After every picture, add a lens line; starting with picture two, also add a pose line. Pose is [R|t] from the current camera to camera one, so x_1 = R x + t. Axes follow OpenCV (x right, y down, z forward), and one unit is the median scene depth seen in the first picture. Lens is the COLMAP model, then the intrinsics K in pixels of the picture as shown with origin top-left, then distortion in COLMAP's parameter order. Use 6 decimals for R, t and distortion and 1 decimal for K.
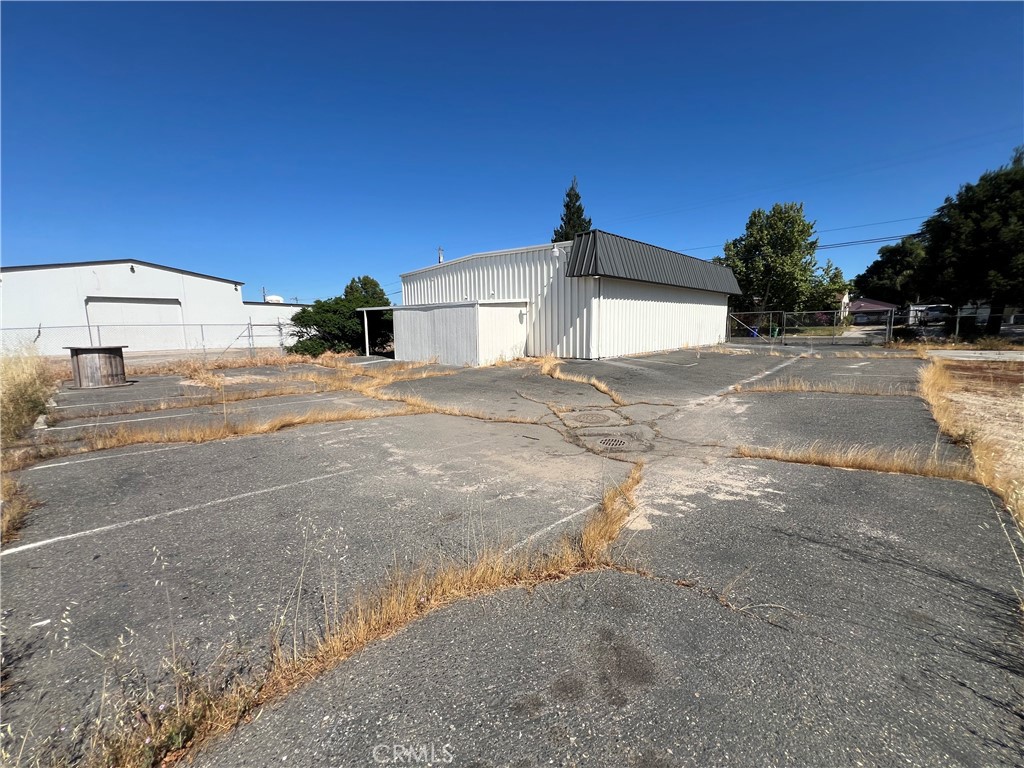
lens RADIAL K [[408.6, 0, 513.5], [0, 408.6, 378.5], [0, 0, 1]] dist [-0.006239, 0.001186]
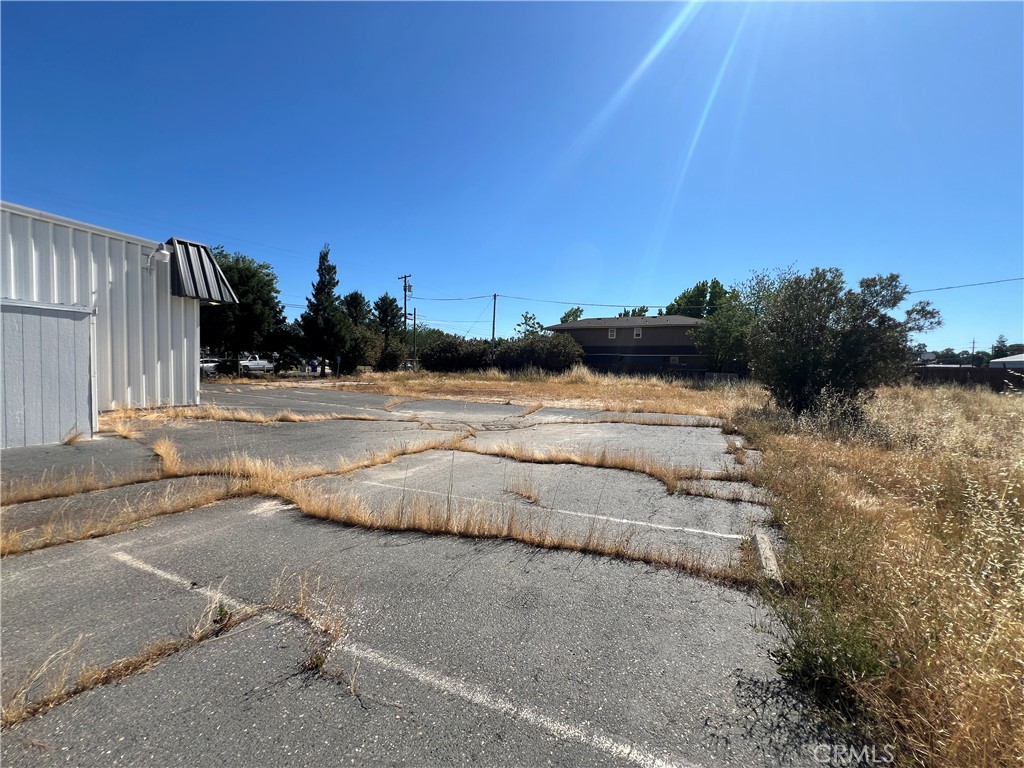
lens RADIAL K [[408.6, 0, 509.9], [0, 408.6, 381.6], [0, 0, 1]] dist [-0.006239, 0.001186]
pose [[-0.296671, -0.023036, 0.954702, -0.858479], [0.110106, 0.992217, 0.058156, -0.082307], [-0.948611, 0.122371, -0.291826, 0.772273]]
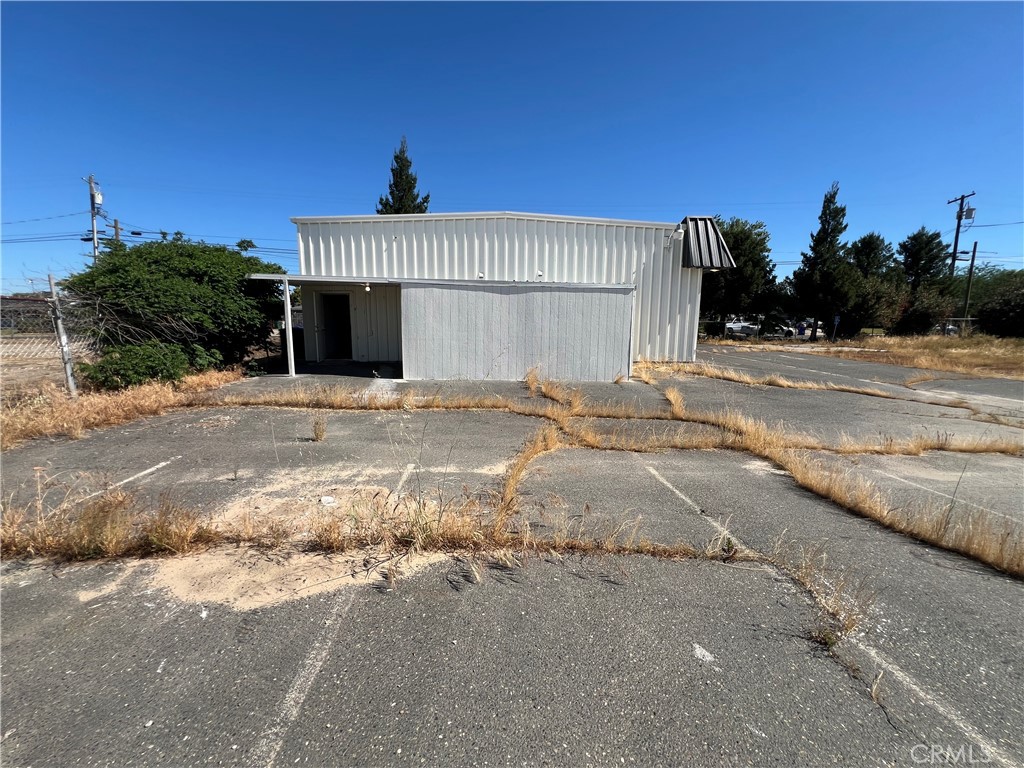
lens RADIAL K [[408.6, 0, 512.0], [0, 408.6, 382.1], [0, 0, 1]] dist [-0.006239, 0.001186]
pose [[0.685815, -0.082114, 0.723128, -0.869884], [0.072128, 0.996392, 0.044737, -0.083837], [-0.724192, 0.021476, 0.689263, 0.790050]]
